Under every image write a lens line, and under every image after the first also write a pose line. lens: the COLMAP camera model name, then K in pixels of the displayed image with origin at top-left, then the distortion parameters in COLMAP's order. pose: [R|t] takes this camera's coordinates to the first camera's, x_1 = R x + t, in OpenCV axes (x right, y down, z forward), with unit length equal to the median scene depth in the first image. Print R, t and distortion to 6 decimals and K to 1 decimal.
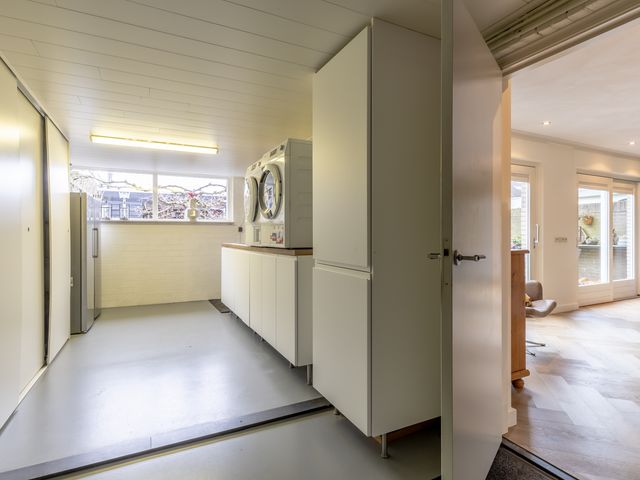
lens RADIAL K [[359.1, 0, 322.3], [0, 359.1, 235.3], [0, 0, 1]] dist [-0.004409, -0.000998]
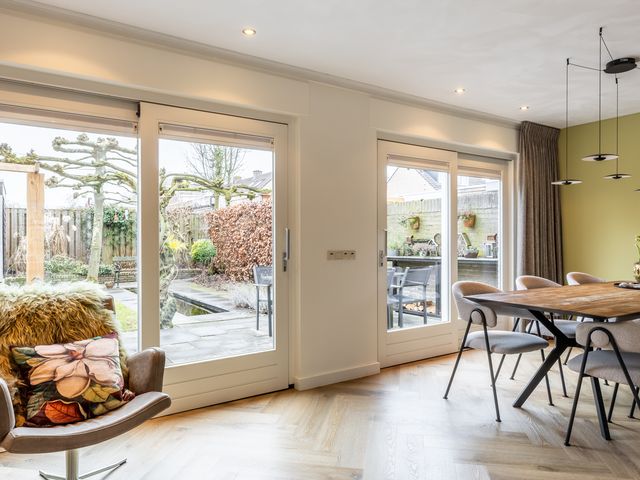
lens RADIAL K [[447.6, 0, 315.3], [0, 447.6, 238.3], [0, 0, 1]] dist [0.003537, 0.001220]
pose [[0.991939, -0.008246, 0.126445, 0.479303], [0.008991, 0.999945, -0.005321, -0.007995], [-0.126394, 0.006415, 0.991959, 0.266412]]
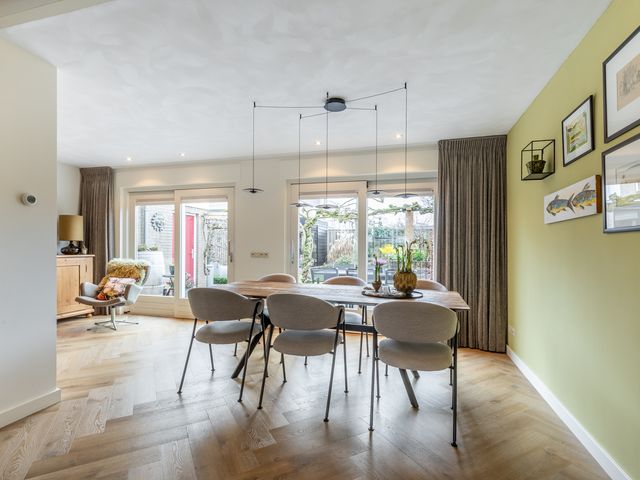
lens RADIAL K [[327.1, 0, 316.8], [0, 327.1, 243.8], [0, 0, 1]] dist [0.009016, -0.001402]
pose [[0.733992, -0.006148, -0.679130, 1.273080], [-0.009036, 0.999782, -0.018816, -0.001136], [0.679098, 0.019947, 0.733777, 0.388400]]
